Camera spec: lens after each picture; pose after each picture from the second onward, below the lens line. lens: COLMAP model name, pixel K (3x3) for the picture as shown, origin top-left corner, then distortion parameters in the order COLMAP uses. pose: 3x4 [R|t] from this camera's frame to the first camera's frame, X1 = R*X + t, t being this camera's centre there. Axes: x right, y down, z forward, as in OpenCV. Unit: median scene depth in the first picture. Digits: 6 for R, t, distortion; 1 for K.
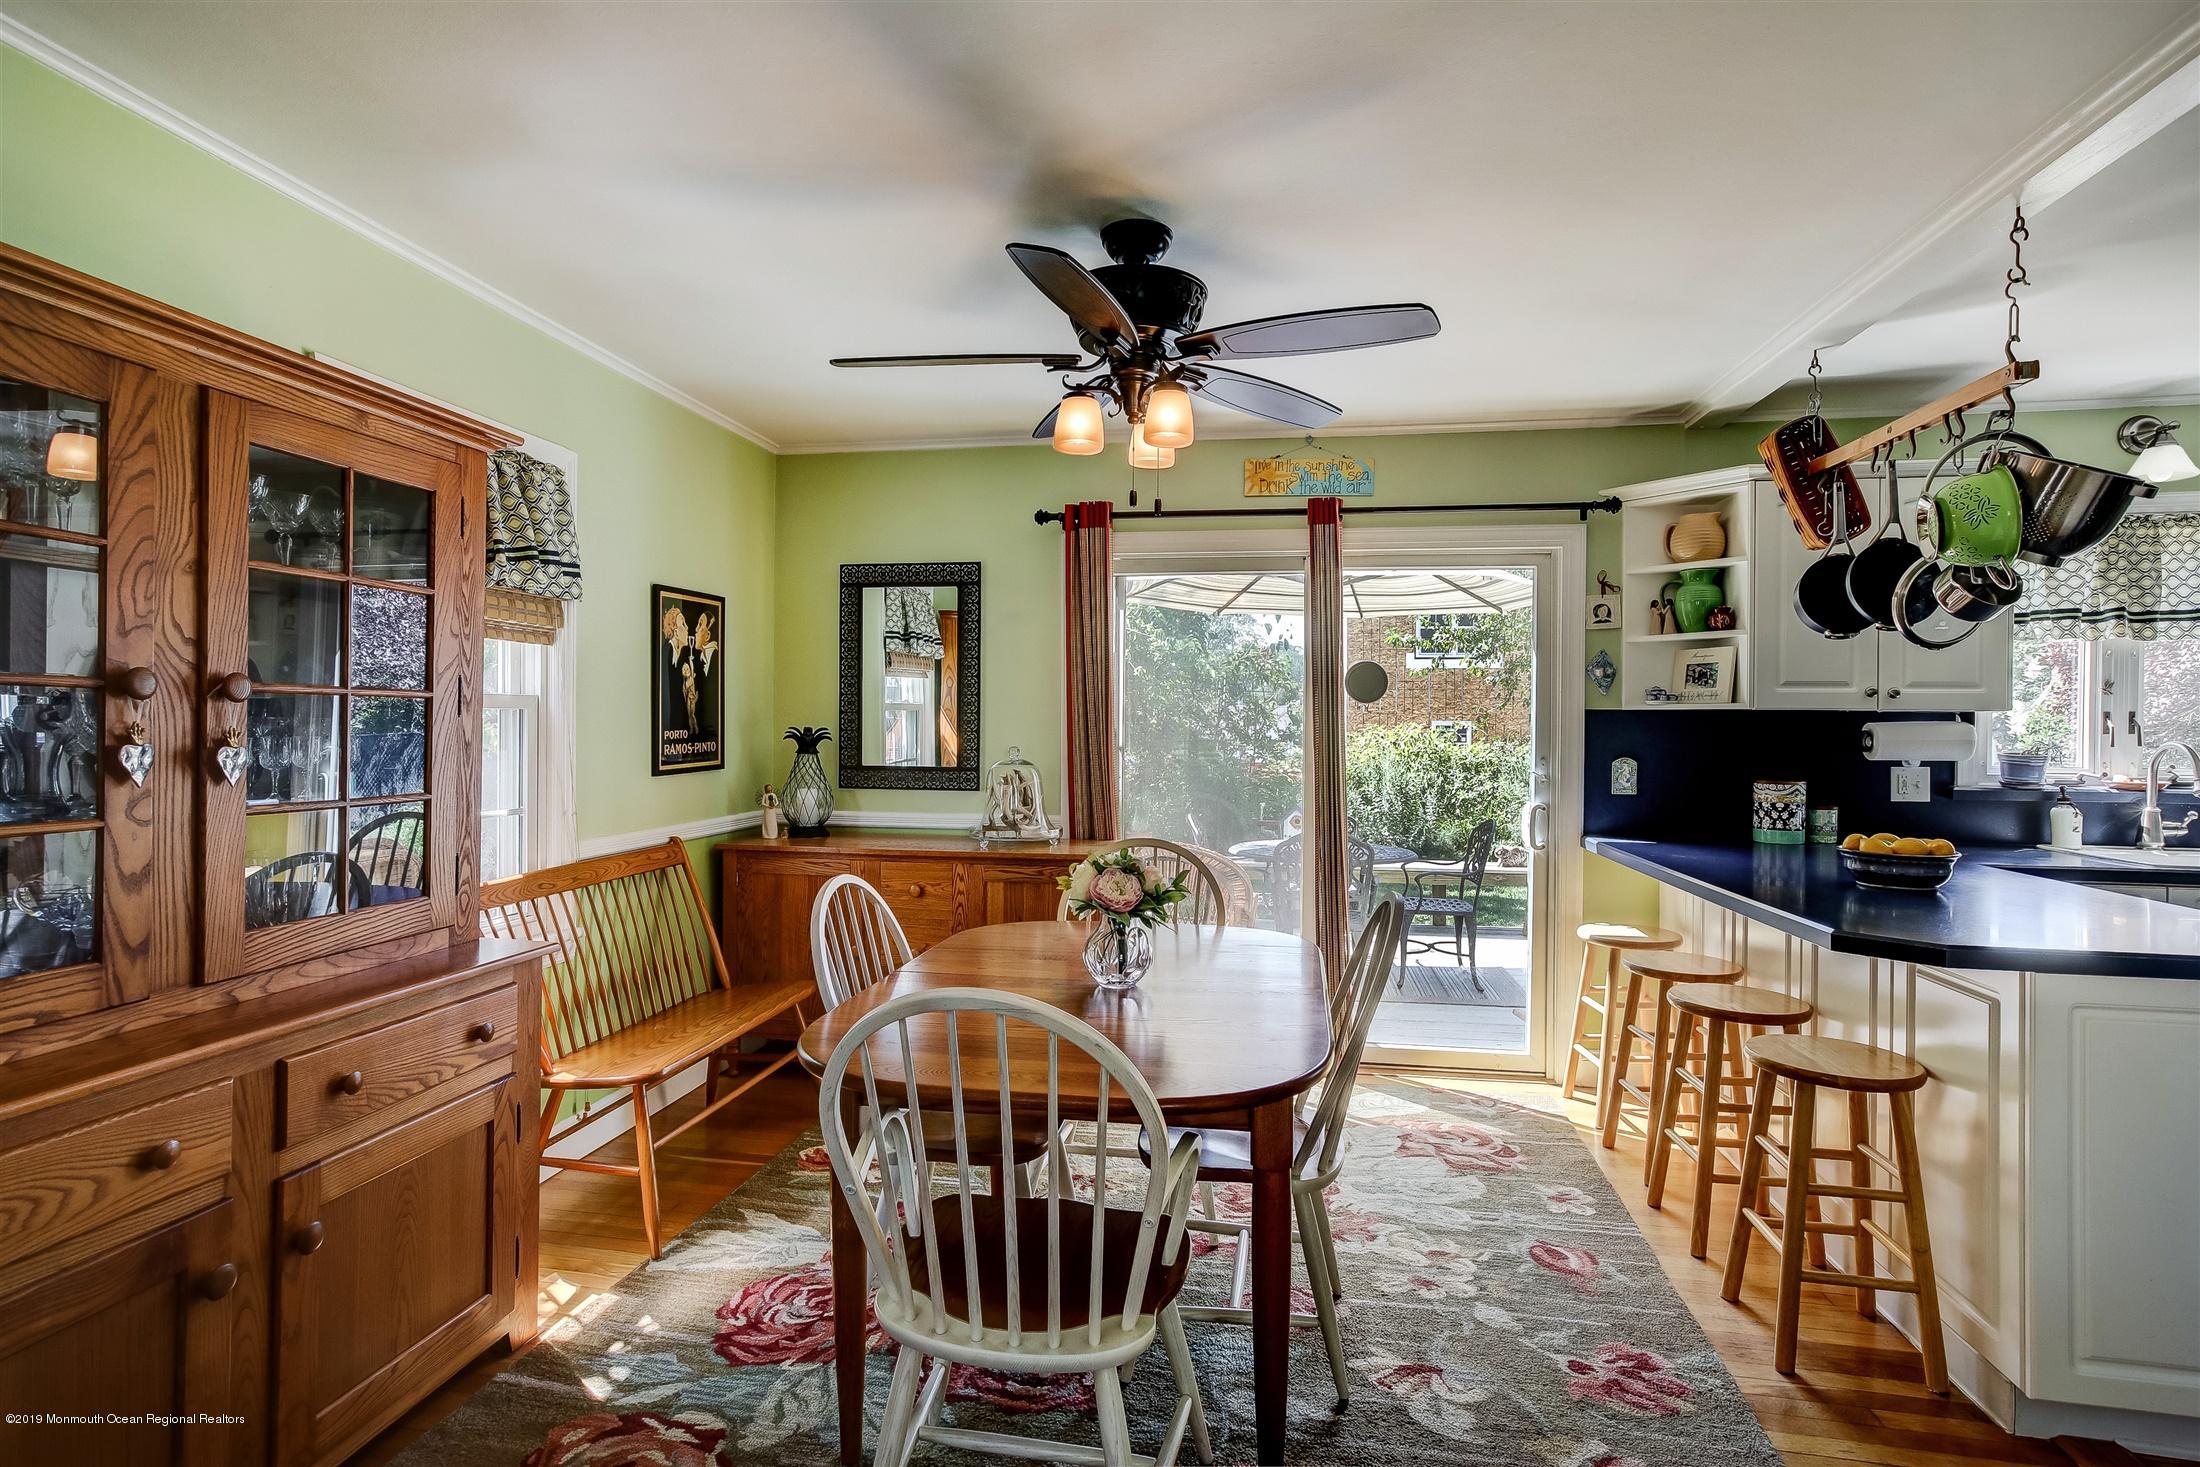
lens RADIAL K [[1089.9, 0, 1147.0], [0, 1089.9, 724.7], [0, 0, 1]] dist [0.001765, 0.008395]
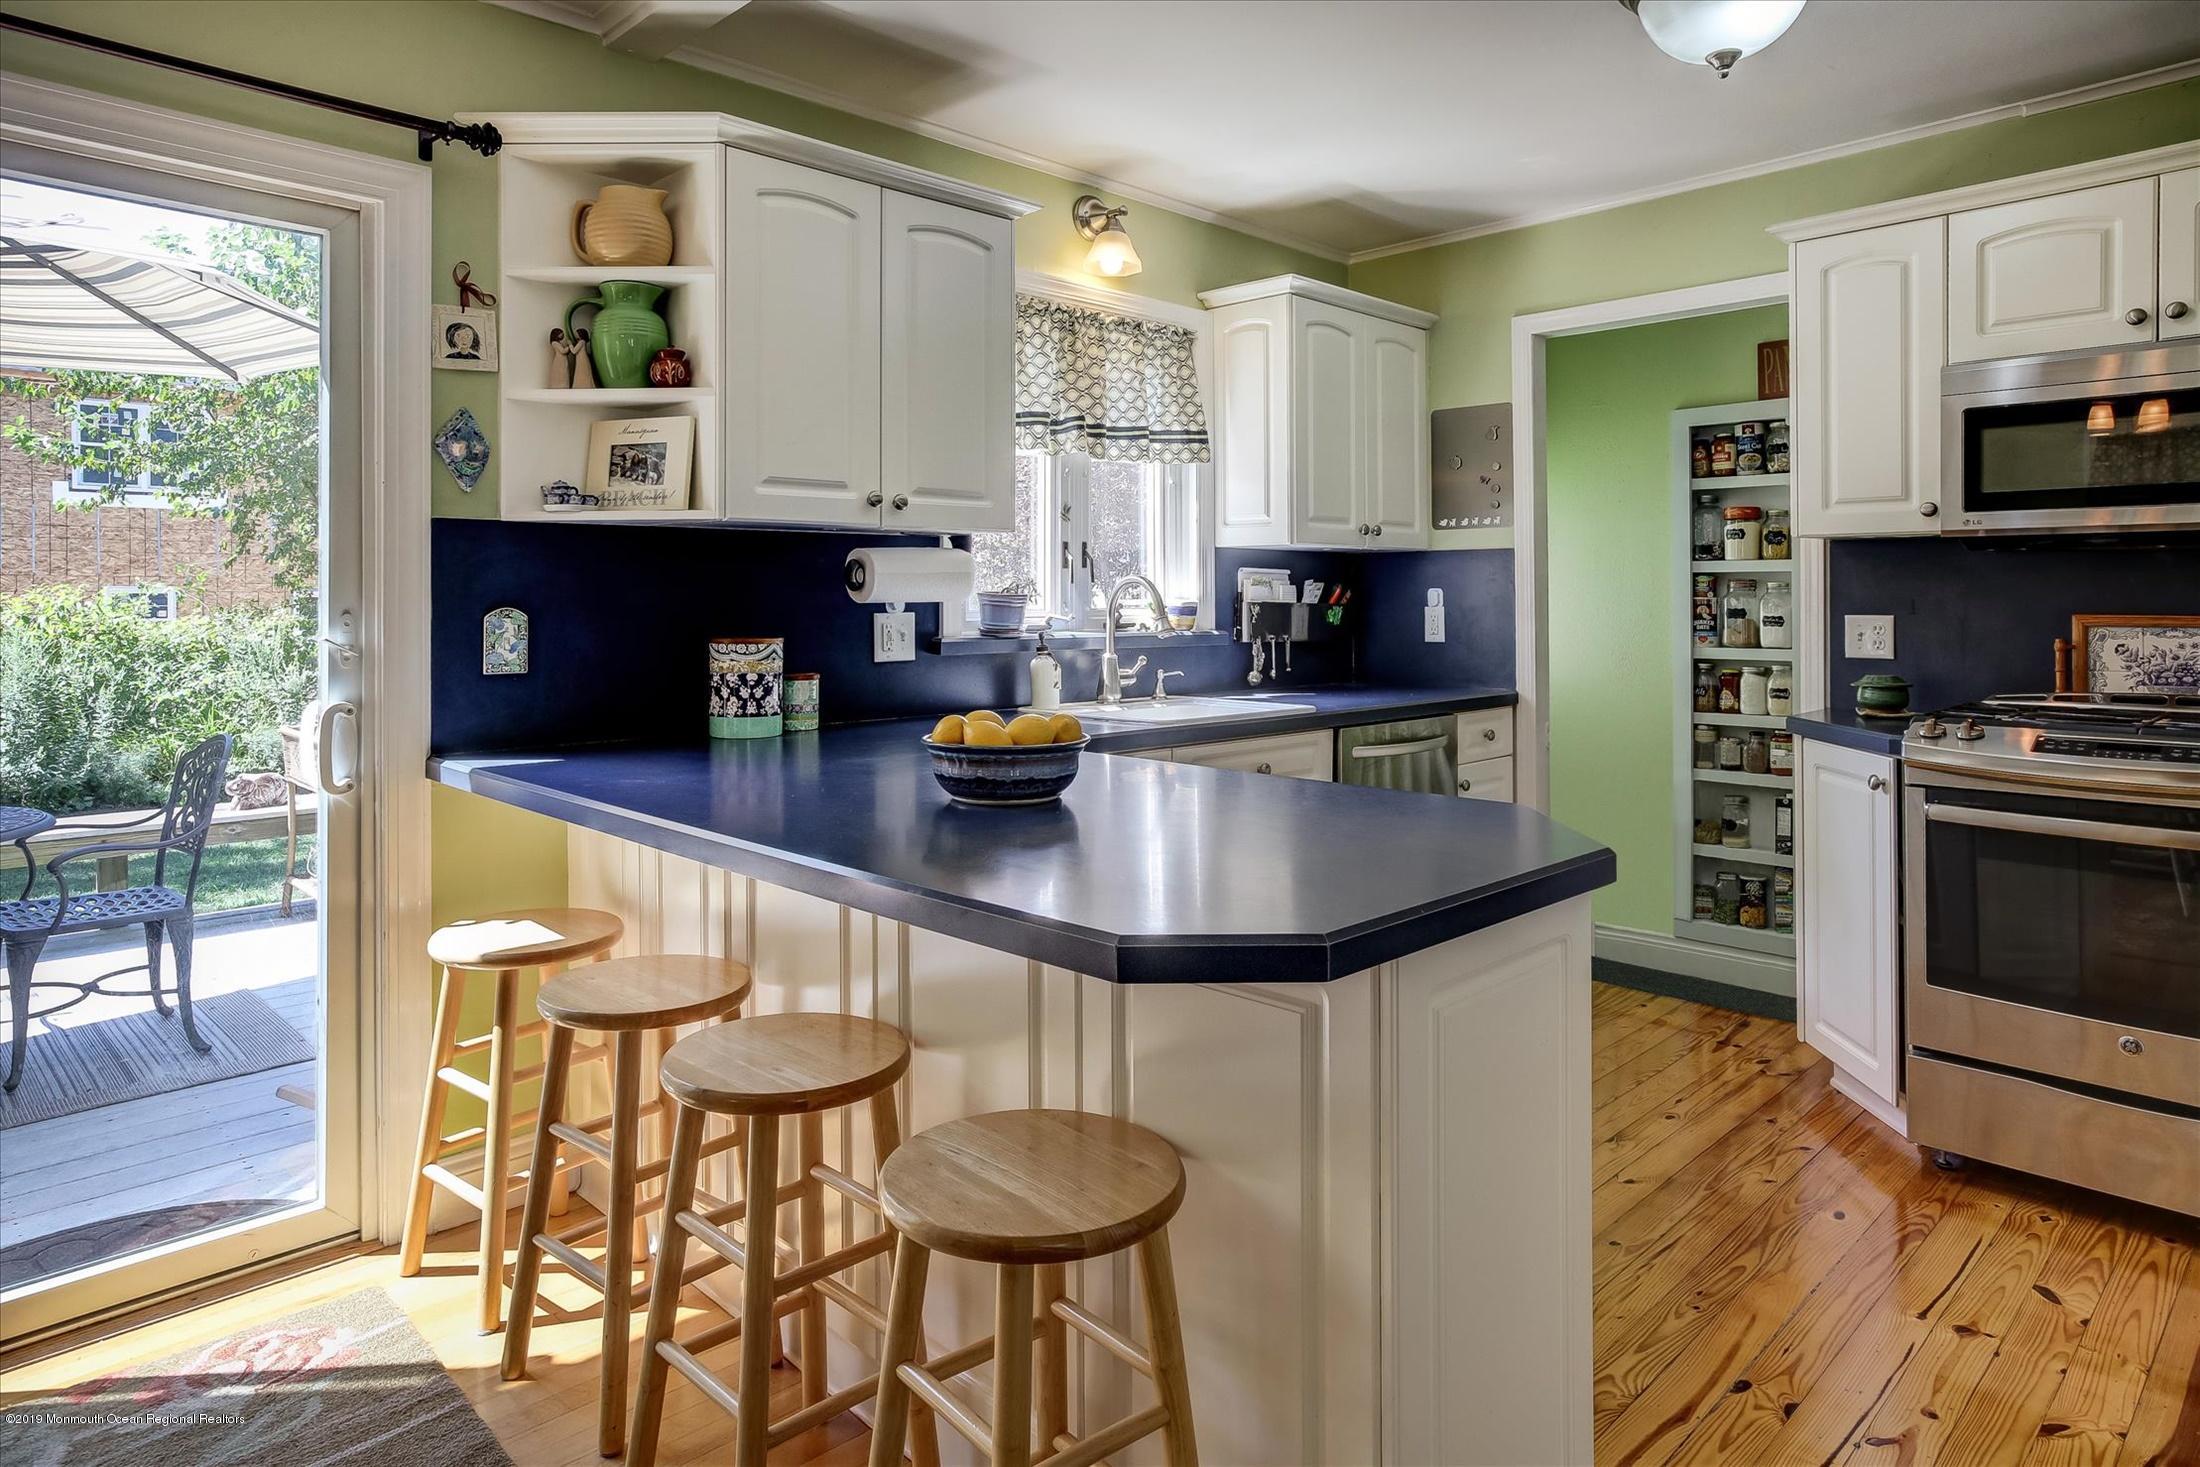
lens RADIAL K [[1310.9, 0, 1106.5], [0, 1310.9, 585.6], [0, 0, 1]] dist [-0.041560, 0.037109]
pose [[0.611835, -0.005060, 0.790969, 0.108954], [0.009294, 0.999956, -0.000793, 0.023489], [-0.790931, 0.007836, 0.611856, 0.375861]]
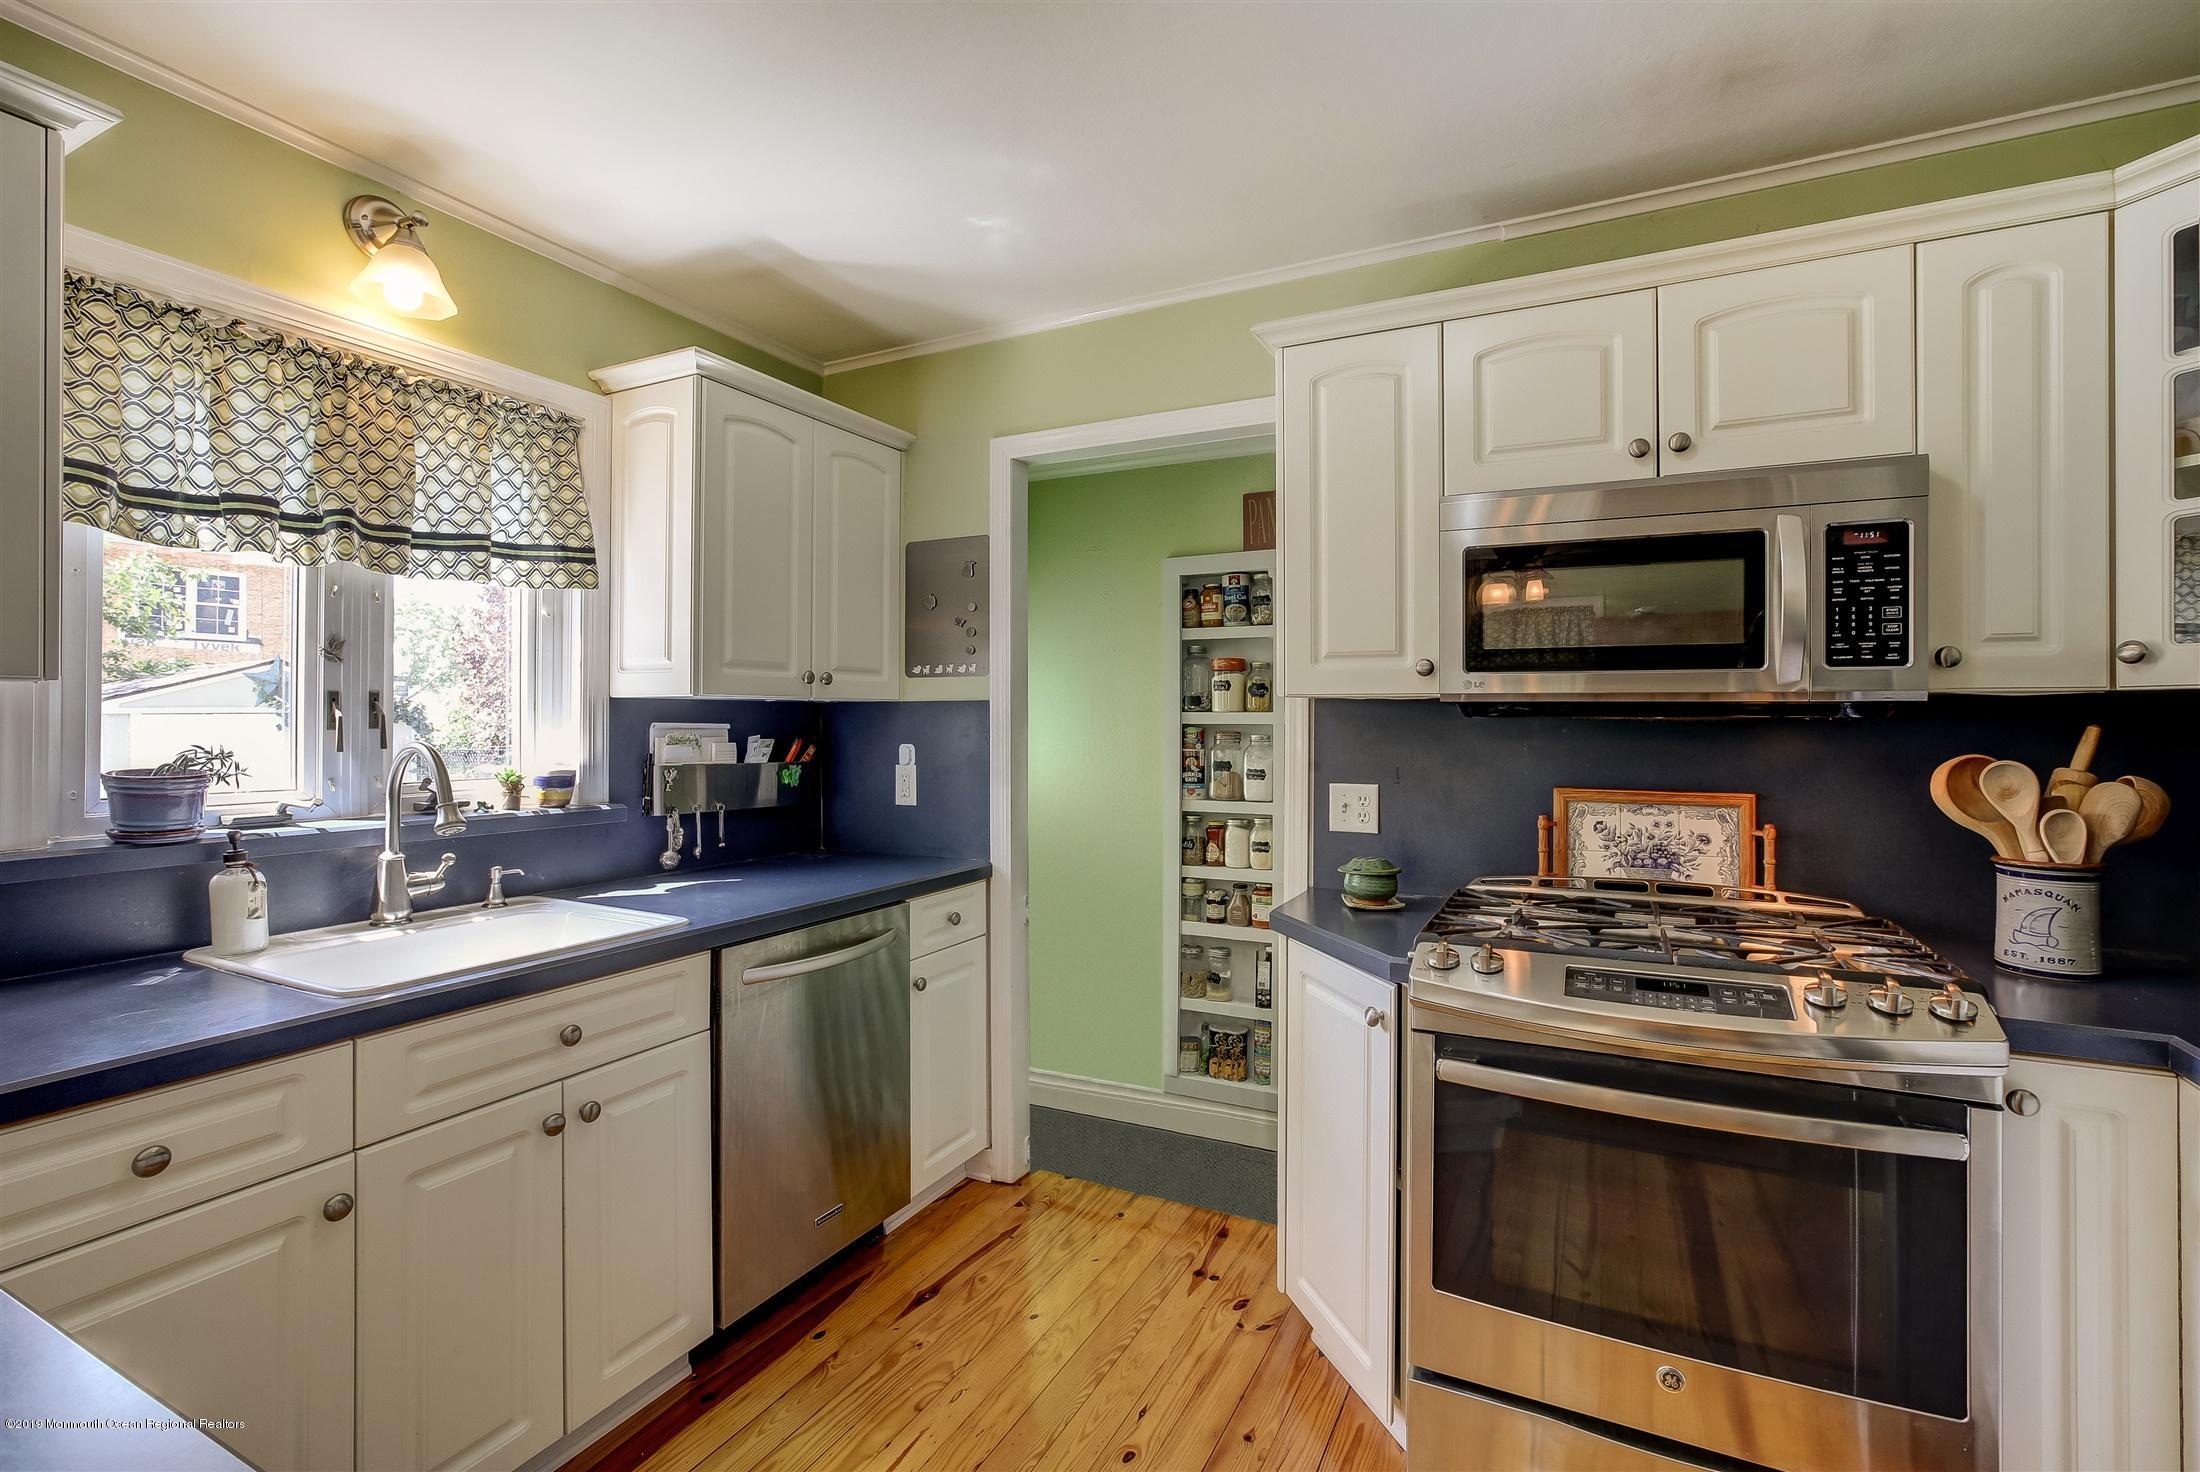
lens RADIAL K [[1003.9, 0, 1108.3], [0, 1003.9, 728.0], [0, 0, 1]] dist [-0.034341, 0.007257]
pose [[0.324164, -0.020130, 0.945787, 0.527904], [0.003847, 0.999793, 0.019961, -0.000800], [-0.945993, -0.002832, 0.324174, 0.454413]]
